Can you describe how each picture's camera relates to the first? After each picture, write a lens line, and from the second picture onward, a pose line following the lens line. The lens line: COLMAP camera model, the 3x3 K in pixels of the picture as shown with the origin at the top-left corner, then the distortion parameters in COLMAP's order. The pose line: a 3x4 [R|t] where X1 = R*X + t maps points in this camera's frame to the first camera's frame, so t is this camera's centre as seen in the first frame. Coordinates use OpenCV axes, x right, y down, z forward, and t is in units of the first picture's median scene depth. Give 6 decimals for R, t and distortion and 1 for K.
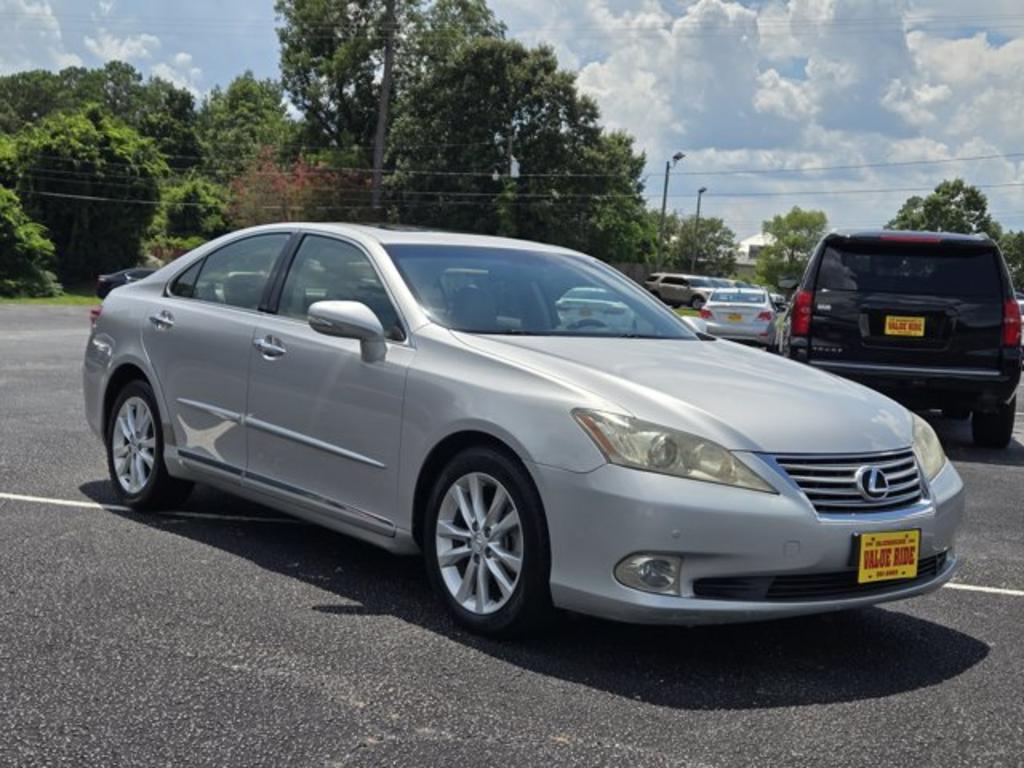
lens RADIAL K [[1366.7, 0, 508.1], [0, 1366.7, 379.5], [0, 0, 1]] dist [0.091761, -0.030643]
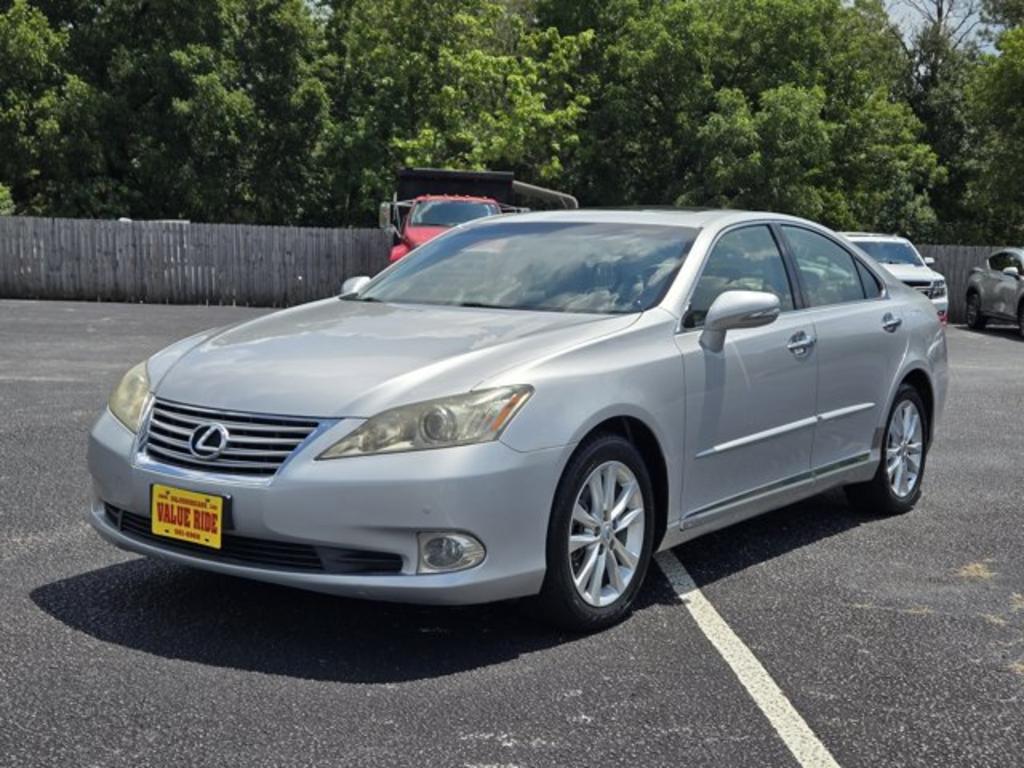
lens RADIAL K [[1366.7, 0, 508.1], [0, 1366.7, 379.5], [0, 0, 1]] dist [0.091761, -0.030643]
pose [[0.258141, 0.036665, -0.965411, 1.235269], [-0.077046, 0.996878, 0.017259, 0.001611], [0.963030, 0.069926, 0.260160, 0.956583]]
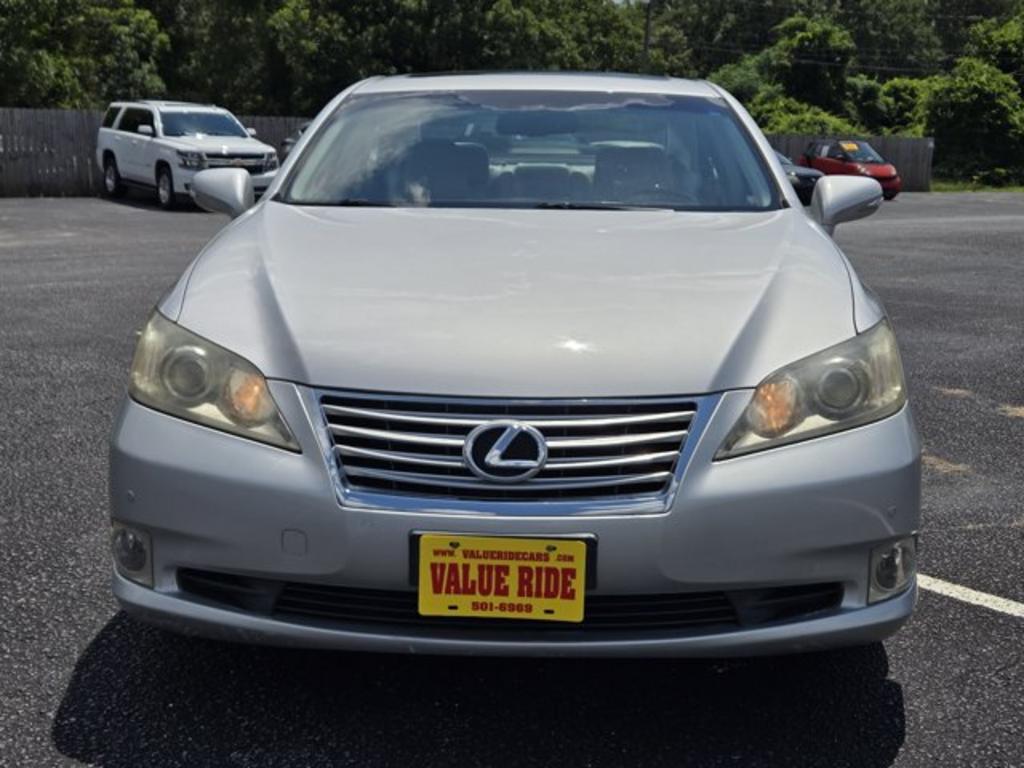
lens RADIAL K [[1366.7, 0, 508.1], [0, 1366.7, 379.5], [0, 0, 1]] dist [0.091761, -0.030643]
pose [[0.741602, 0.065164, -0.667668, 0.651911], [-0.012937, 0.996475, 0.082885, -0.001914], [0.670716, -0.052830, 0.739831, 0.580862]]
